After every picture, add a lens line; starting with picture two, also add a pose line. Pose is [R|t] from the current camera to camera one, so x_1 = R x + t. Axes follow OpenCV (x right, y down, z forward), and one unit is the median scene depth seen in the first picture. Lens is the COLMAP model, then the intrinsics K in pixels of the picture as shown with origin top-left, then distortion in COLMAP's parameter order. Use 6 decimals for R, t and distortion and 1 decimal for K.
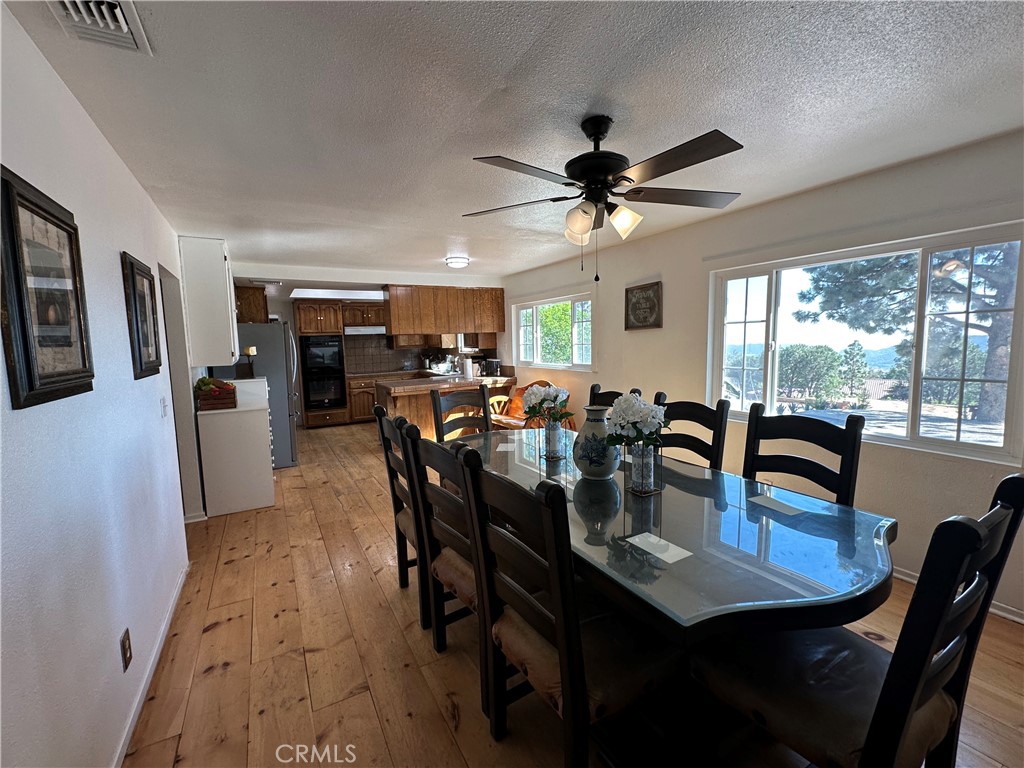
lens RADIAL K [[442.6, 0, 512.7], [0, 442.6, 384.0], [0, 0, 1]] dist [0.000535, 0.000399]
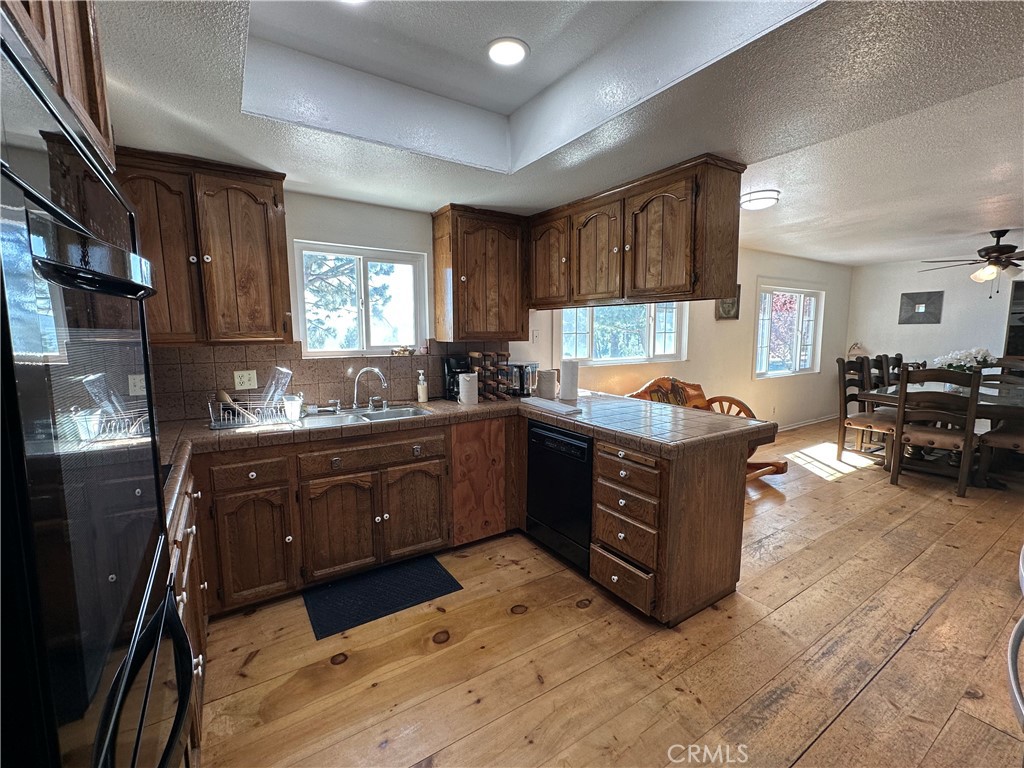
lens RADIAL K [[442.6, 0, 510.9], [0, 442.6, 385.1], [0, 0, 1]] dist [0.000535, 0.000399]
pose [[-0.062238, -0.090374, 0.993961, -0.503920], [0.109188, 0.989298, 0.096787, -0.071710], [-0.992071, 0.114553, -0.051704, 0.930141]]
